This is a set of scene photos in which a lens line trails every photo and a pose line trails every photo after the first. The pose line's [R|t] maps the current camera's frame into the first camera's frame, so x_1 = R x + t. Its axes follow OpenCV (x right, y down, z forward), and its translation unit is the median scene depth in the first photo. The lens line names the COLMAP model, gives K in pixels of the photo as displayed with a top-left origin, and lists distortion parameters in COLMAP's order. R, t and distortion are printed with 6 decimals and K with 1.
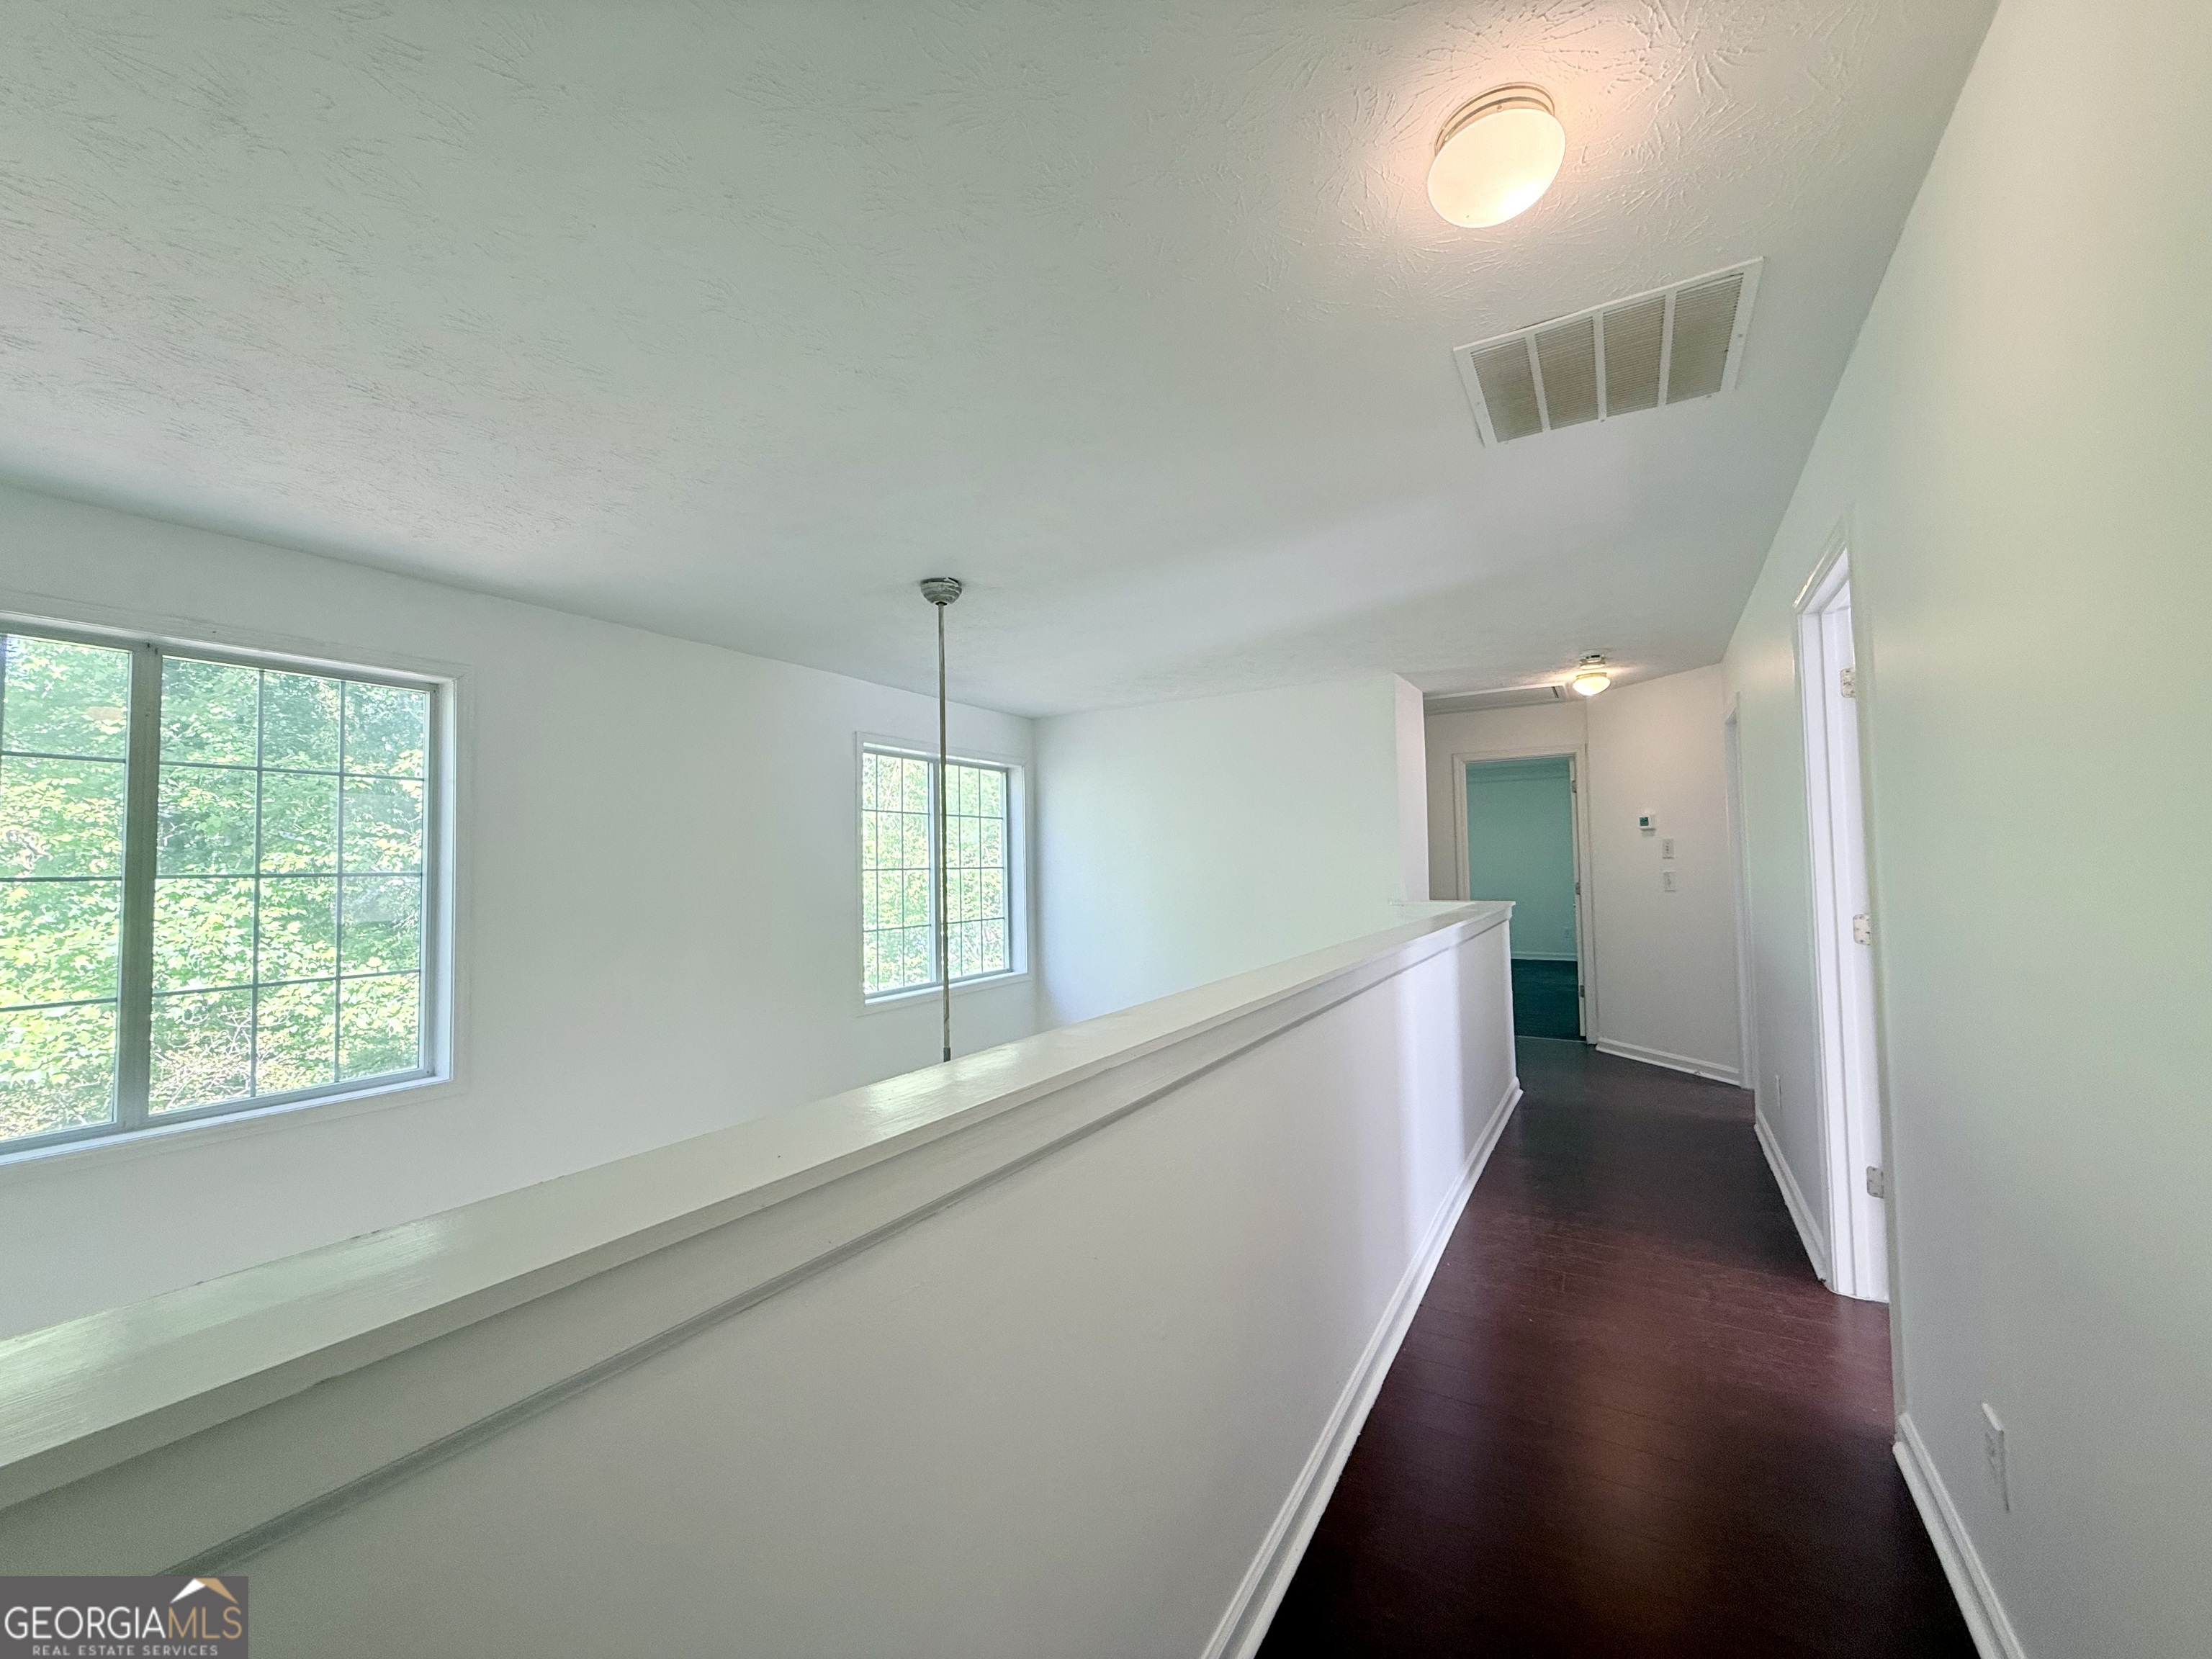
lens RADIAL K [[878.2, 0, 1096.2], [0, 878.2, 832.1], [0, 0, 1]] dist [-0.001201, 0.001431]
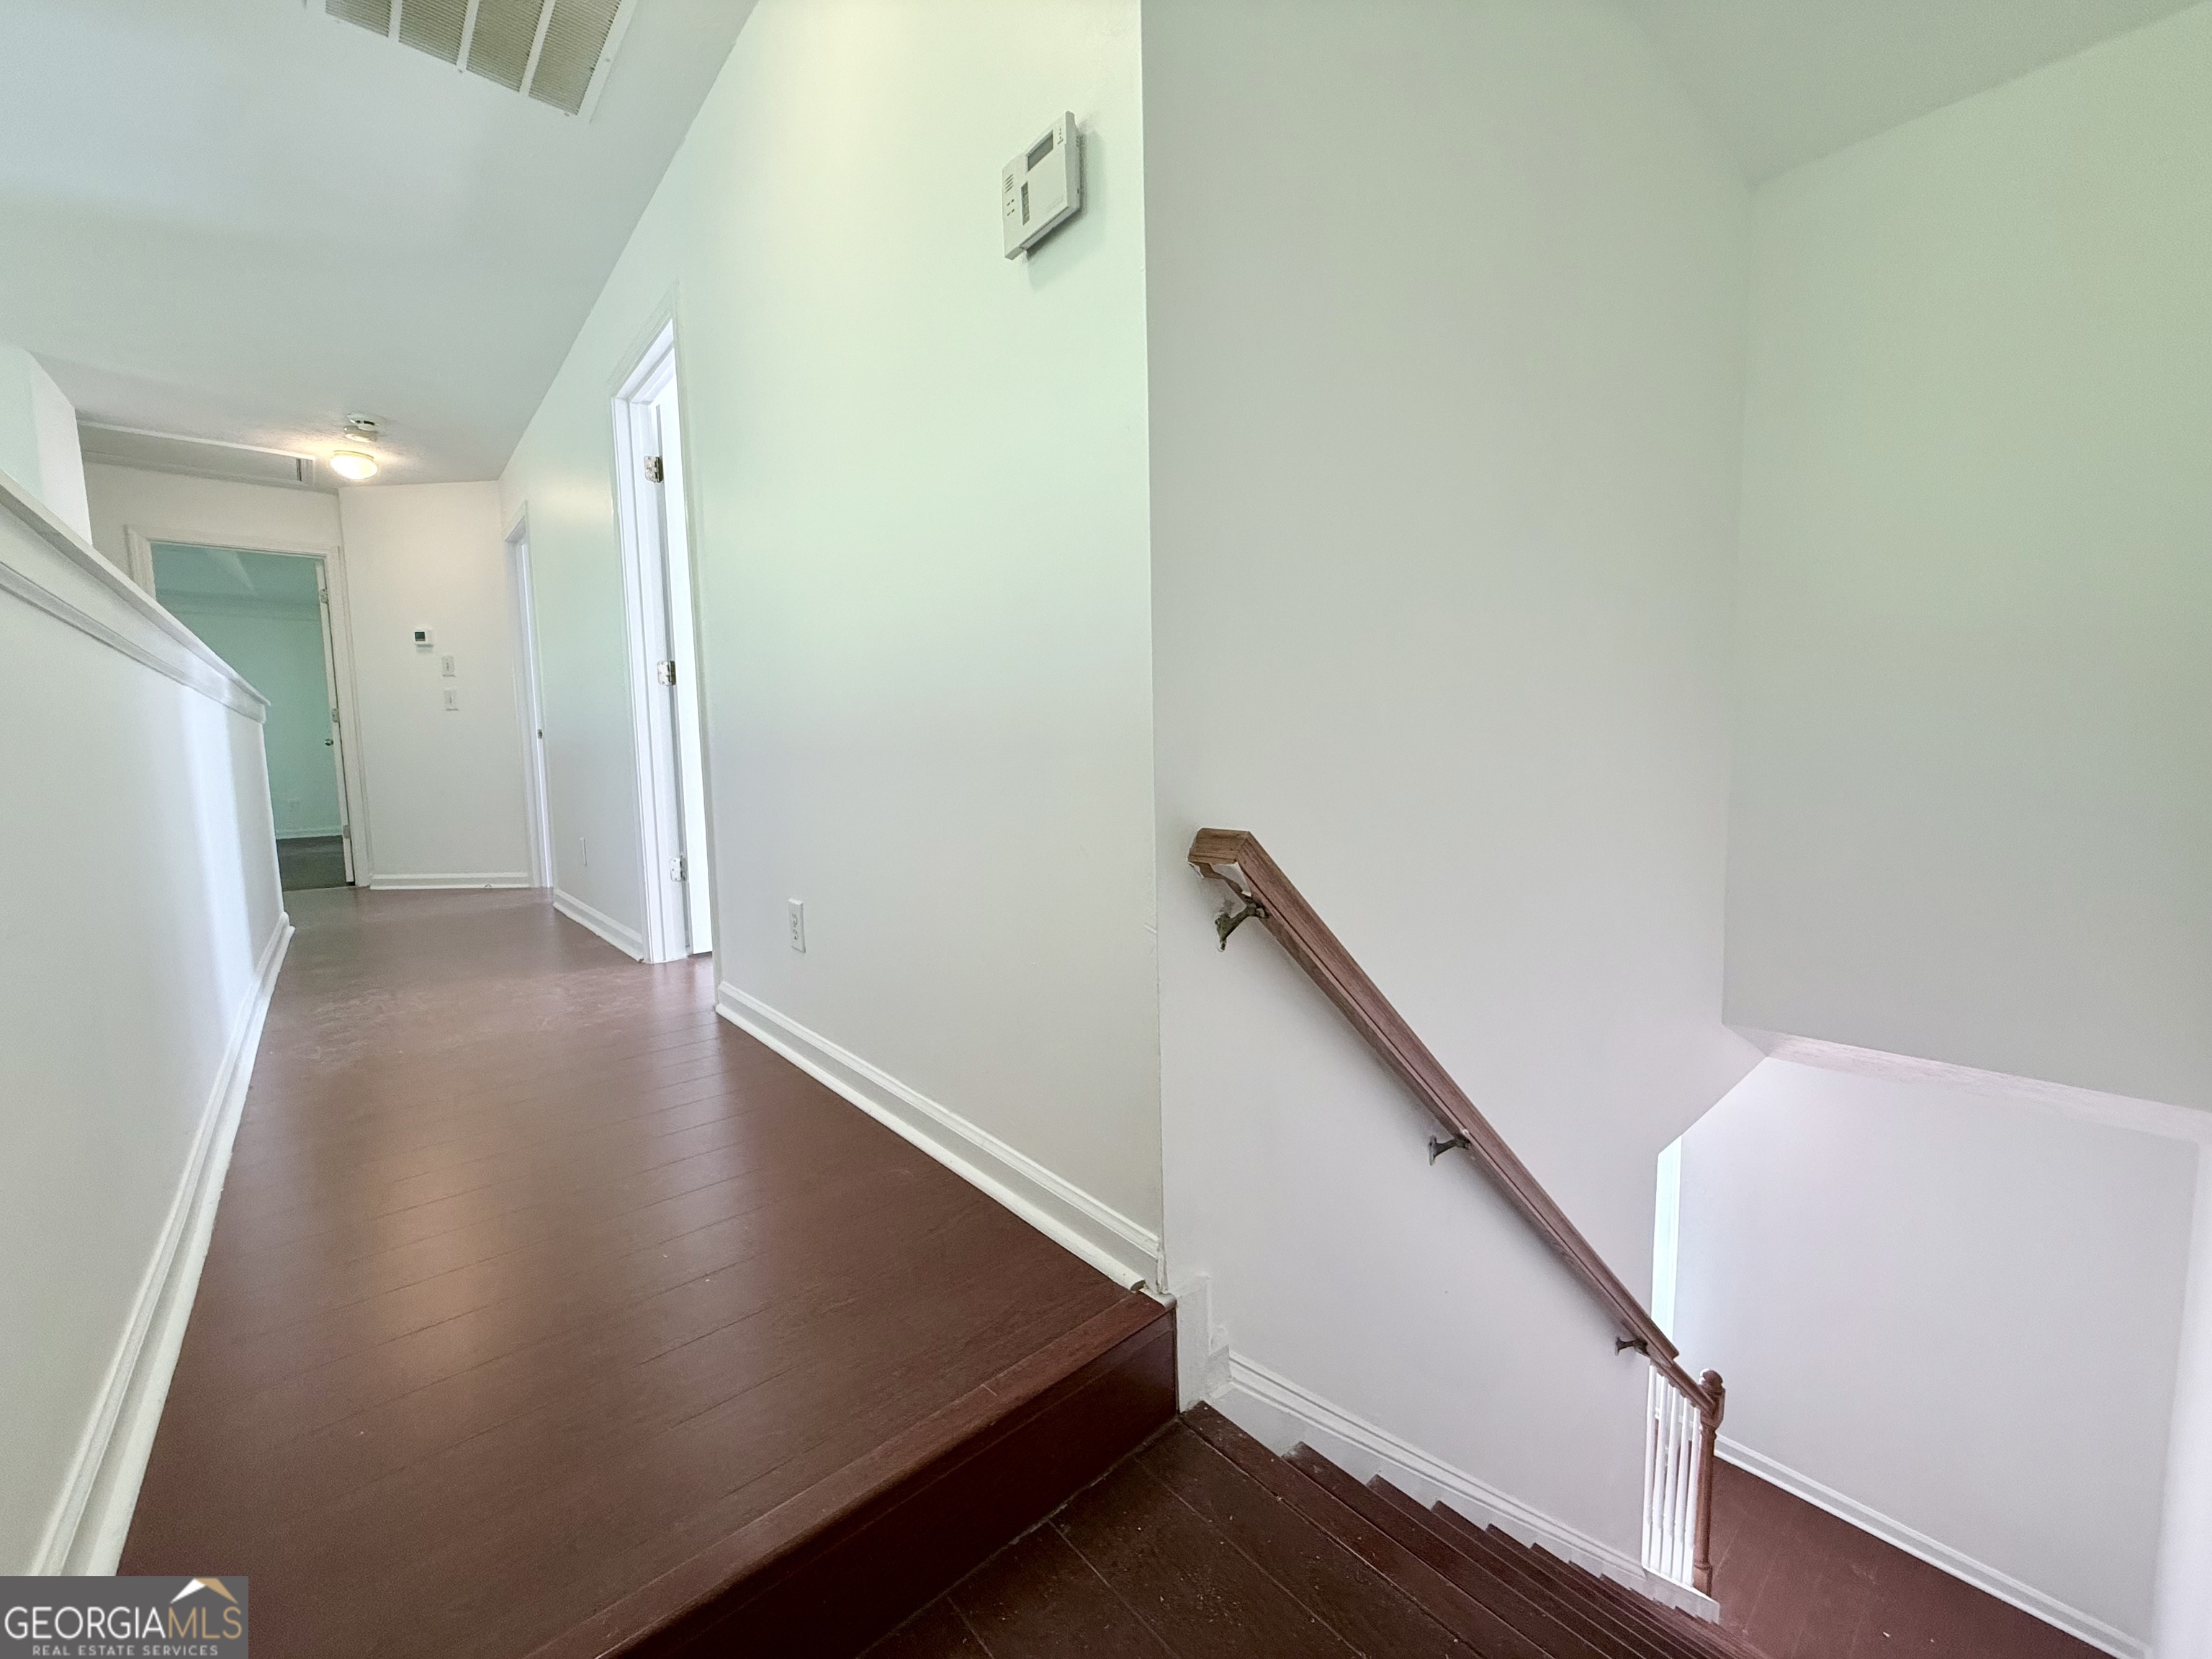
lens RADIAL K [[878.2, 0, 1102.0], [0, 878.2, 828.5], [0, 0, 1]] dist [-0.001201, 0.001431]
pose [[0.297440, -0.069217, 0.952228, -0.079585], [-0.017923, 0.996788, 0.078054, 0.117272], [-0.954572, -0.040283, 0.295244, 0.011514]]
